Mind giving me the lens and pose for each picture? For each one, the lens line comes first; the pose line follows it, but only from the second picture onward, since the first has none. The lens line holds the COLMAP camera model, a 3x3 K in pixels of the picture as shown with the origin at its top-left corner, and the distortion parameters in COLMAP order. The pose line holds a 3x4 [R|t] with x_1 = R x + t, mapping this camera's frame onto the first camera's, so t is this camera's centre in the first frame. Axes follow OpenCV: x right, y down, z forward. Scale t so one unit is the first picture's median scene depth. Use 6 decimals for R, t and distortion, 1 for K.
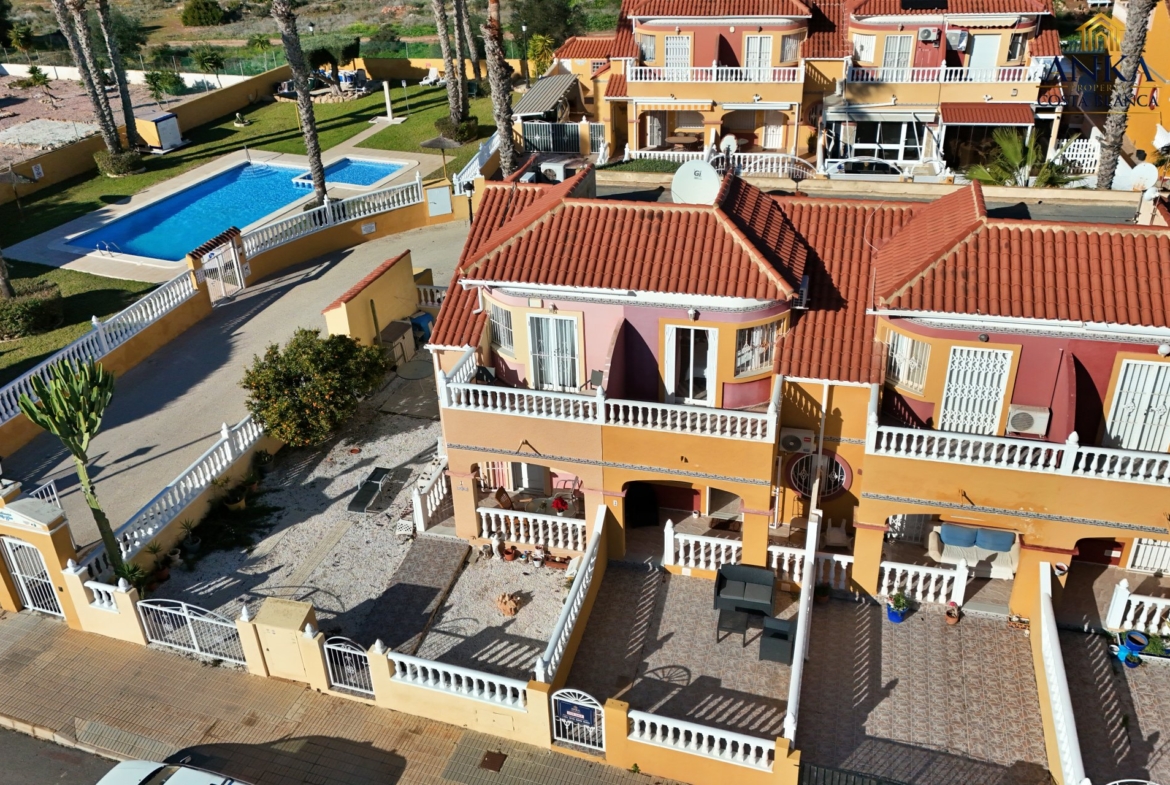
lens RADIAL K [[1023.5, 0, 585.0], [0, 1023.5, 392.5], [0, 0, 1]] dist [0.098157, -0.093702]
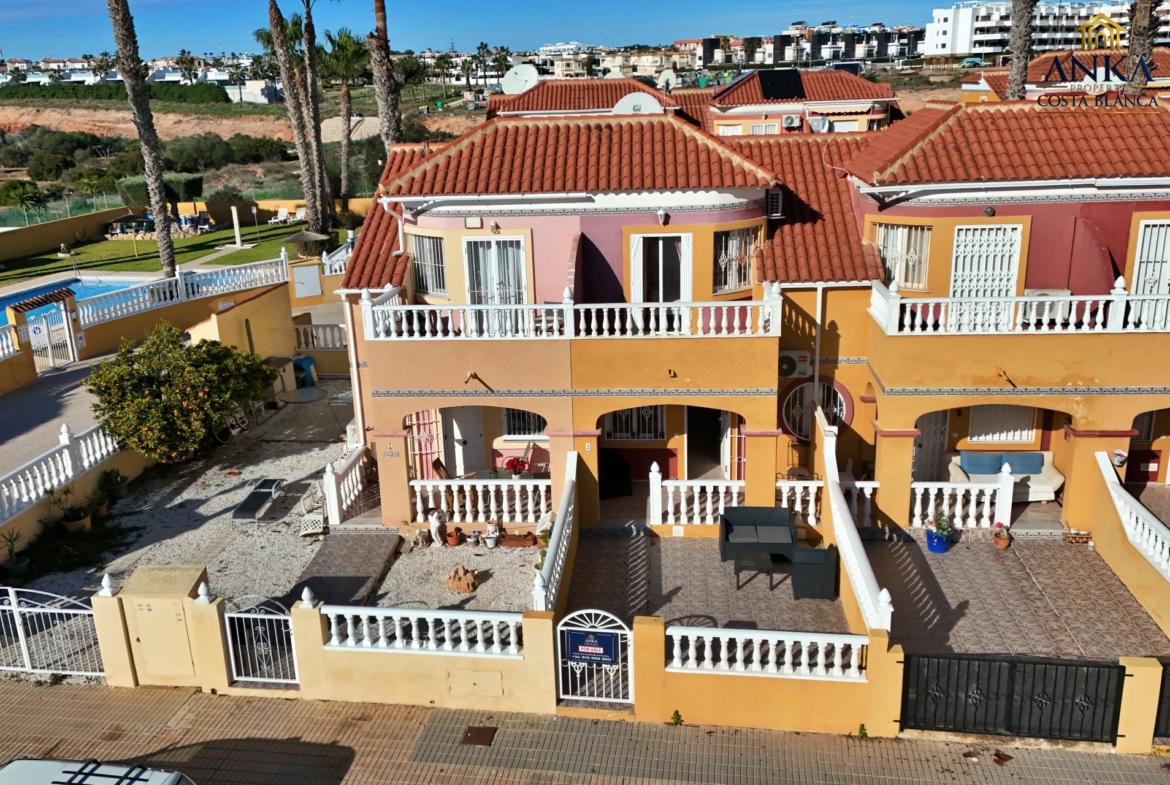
lens RADIAL K [[1023.5, 0, 585.0], [0, 1023.5, 392.5], [0, 0, 1]] dist [0.098157, -0.093702]
pose [[0.984977, -0.045854, 0.166487, -0.105207], [0.082698, 0.971611, -0.221661, 0.243884], [-0.151597, 0.232099, 0.960806, 0.206582]]
